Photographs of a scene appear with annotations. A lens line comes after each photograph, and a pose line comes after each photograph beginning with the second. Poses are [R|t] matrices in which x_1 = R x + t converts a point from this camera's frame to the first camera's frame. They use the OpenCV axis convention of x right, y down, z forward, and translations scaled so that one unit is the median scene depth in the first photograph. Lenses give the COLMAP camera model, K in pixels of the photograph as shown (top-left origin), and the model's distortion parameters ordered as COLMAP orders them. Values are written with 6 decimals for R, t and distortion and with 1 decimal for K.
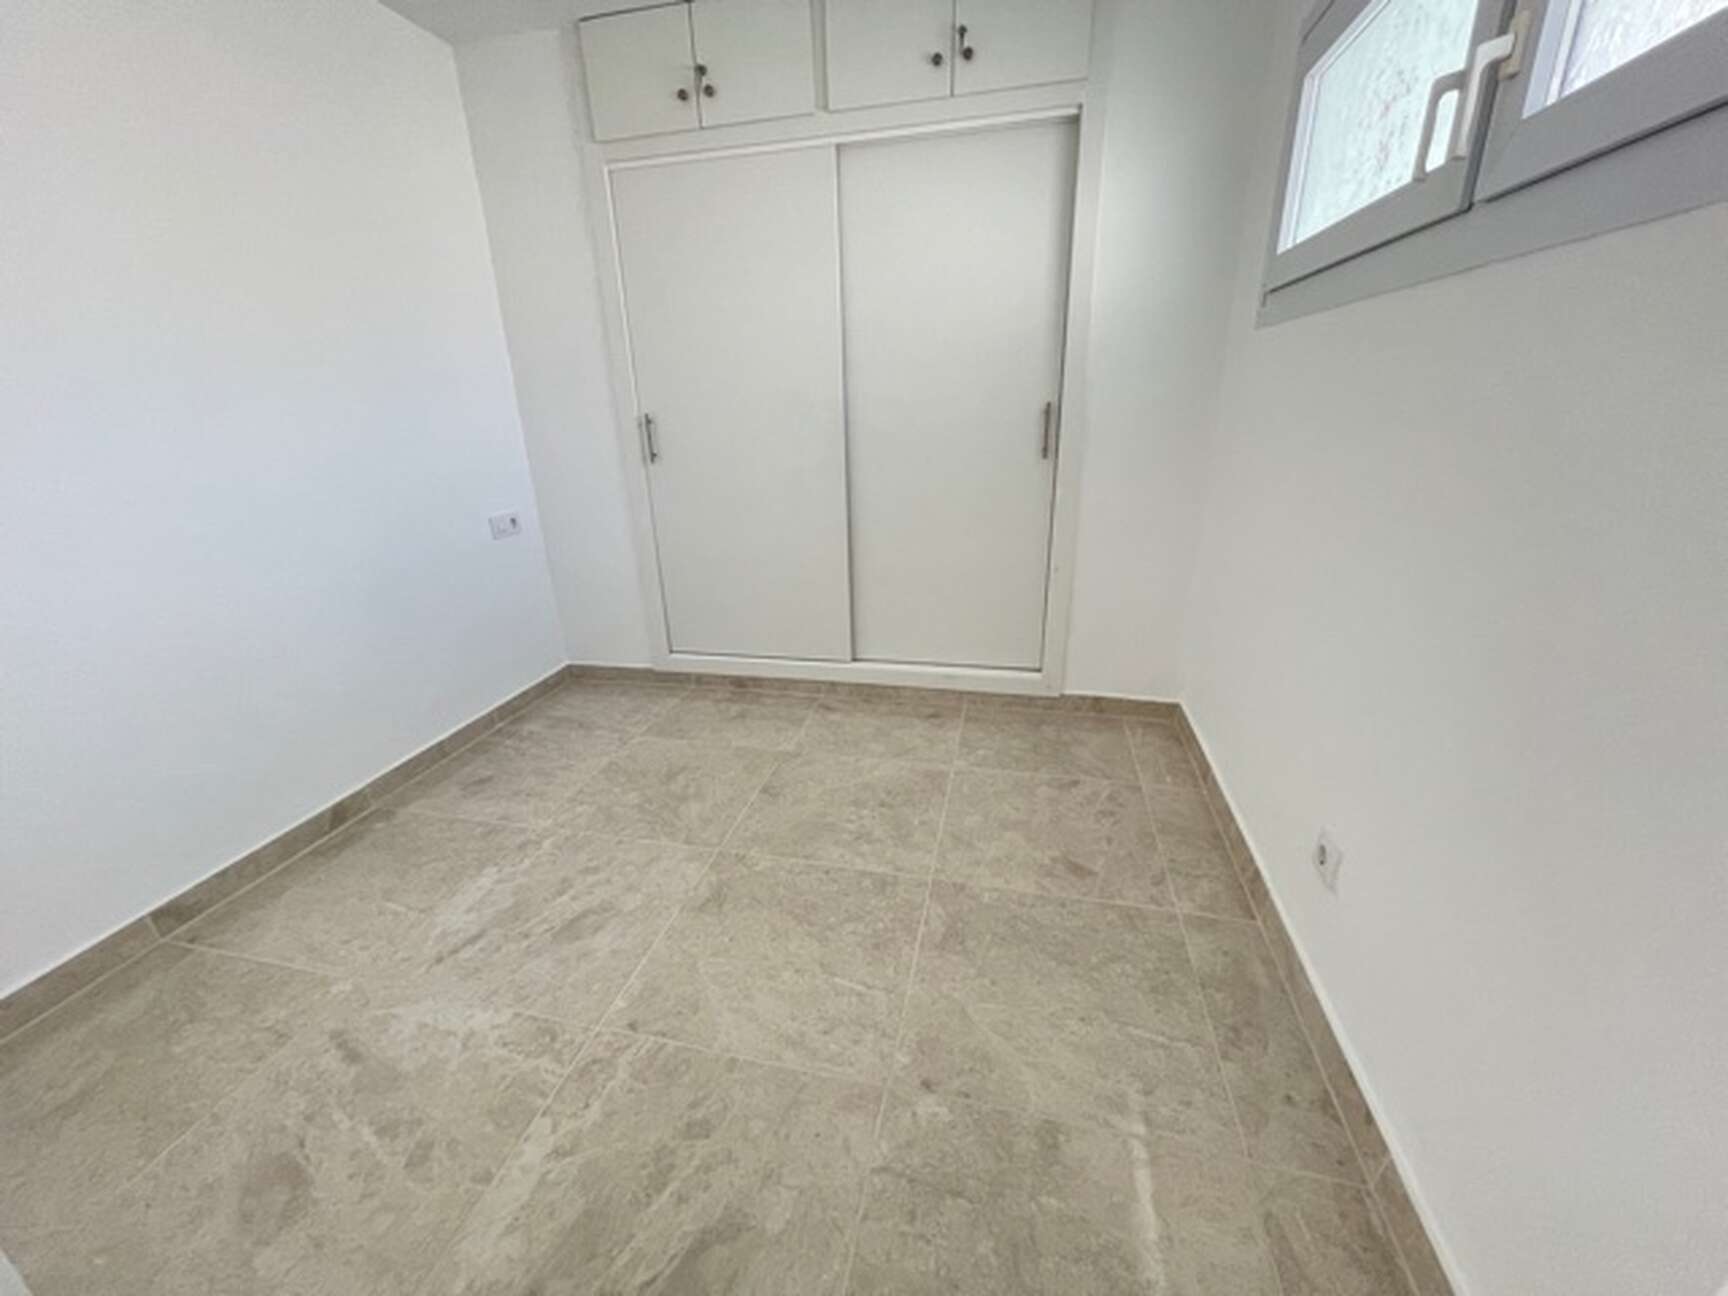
lens RADIAL K [[698.4, 0, 843.5], [0, 698.4, 647.1], [0, 0, 1]] dist [-0.001990, 0.000039]
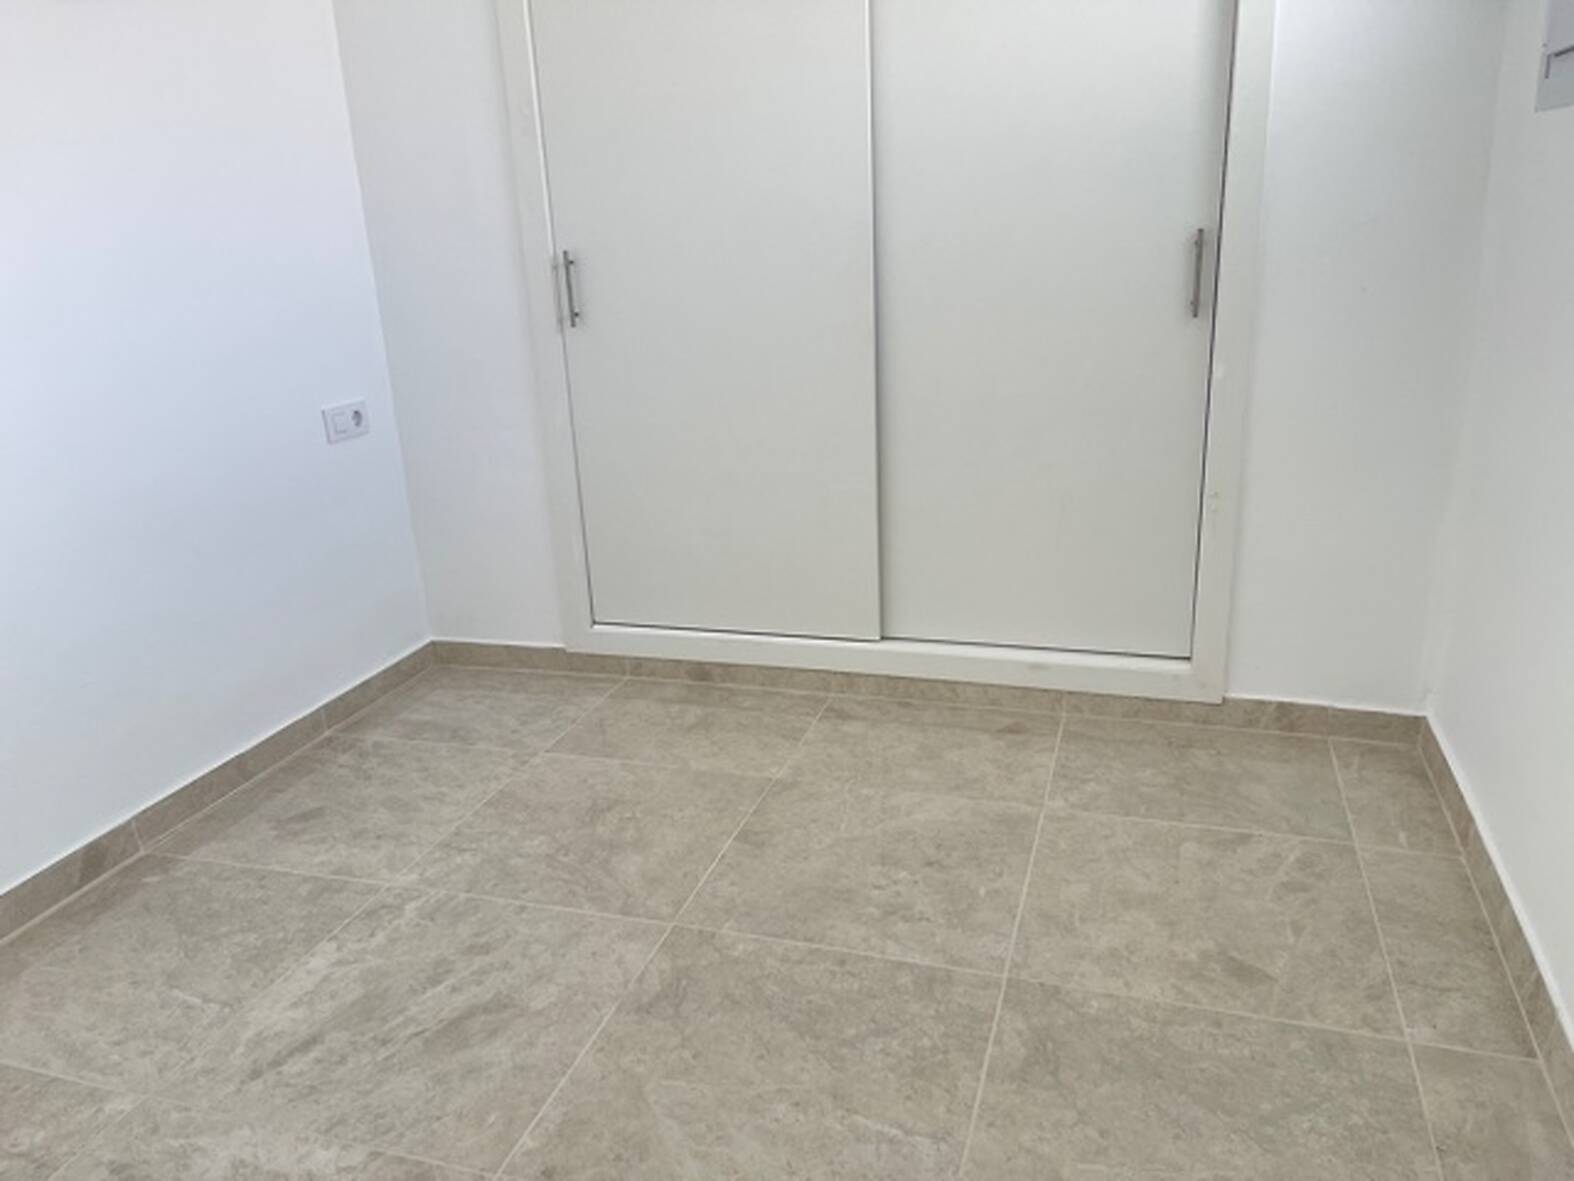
lens RADIAL K [[1191.6, 0, 784.1], [0, 1191.6, 583.6], [0, 0, 1]] dist [0.072128, -0.097410]
pose [[0.997873, 0.010464, -0.064340, -0.009282], [-0.013022, 0.999135, -0.039482, 0.020369], [0.063871, 0.040235, 0.997147, -0.117270]]
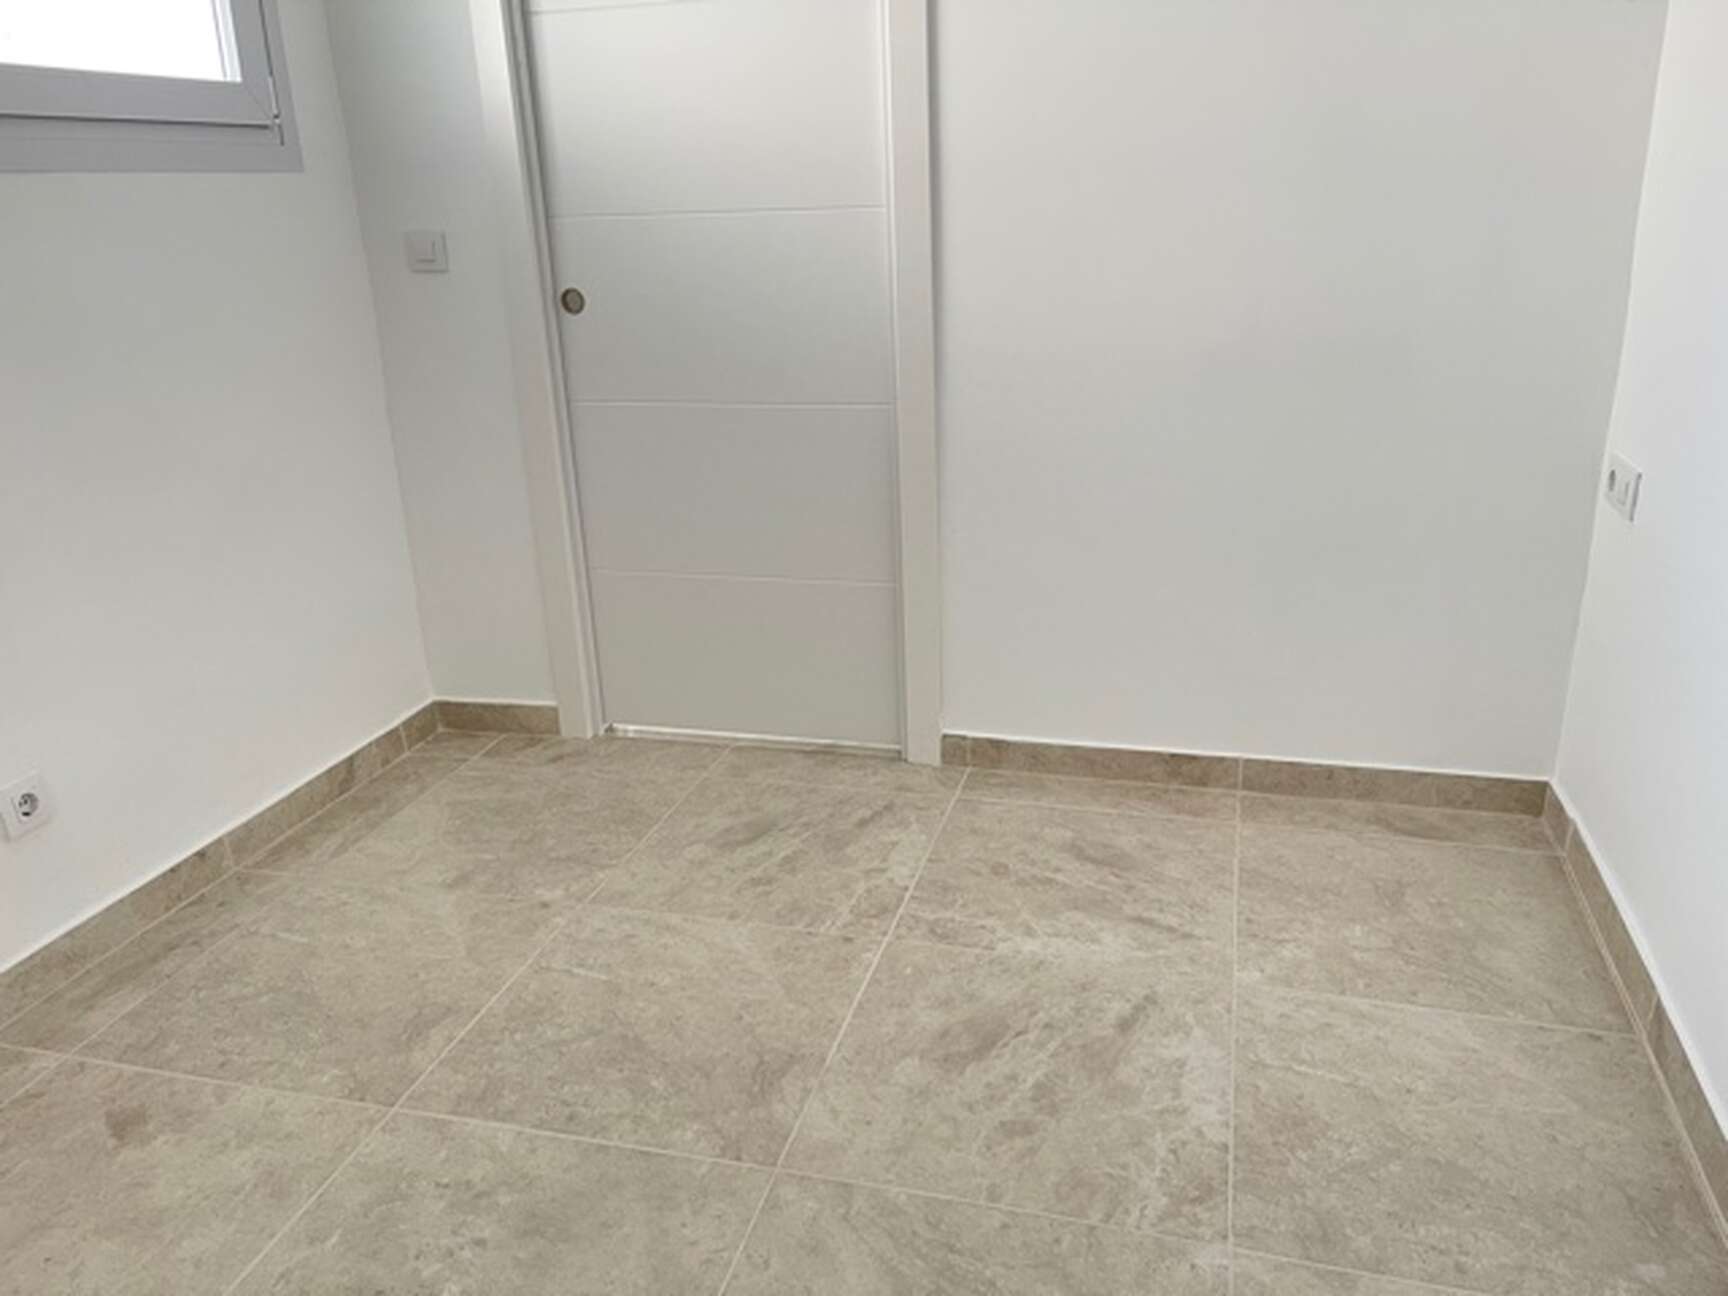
lens RADIAL K [[1308.2, 0, 860.8], [0, 1308.2, 640.5], [0, 0, 1]] dist [0.072128, -0.097410]
pose [[-0.997756, 0.051519, 0.042760, -0.319694], [0.066938, 0.780756, 0.621240, -0.610422], [-0.001379, 0.622709, -0.782453, 1.609893]]
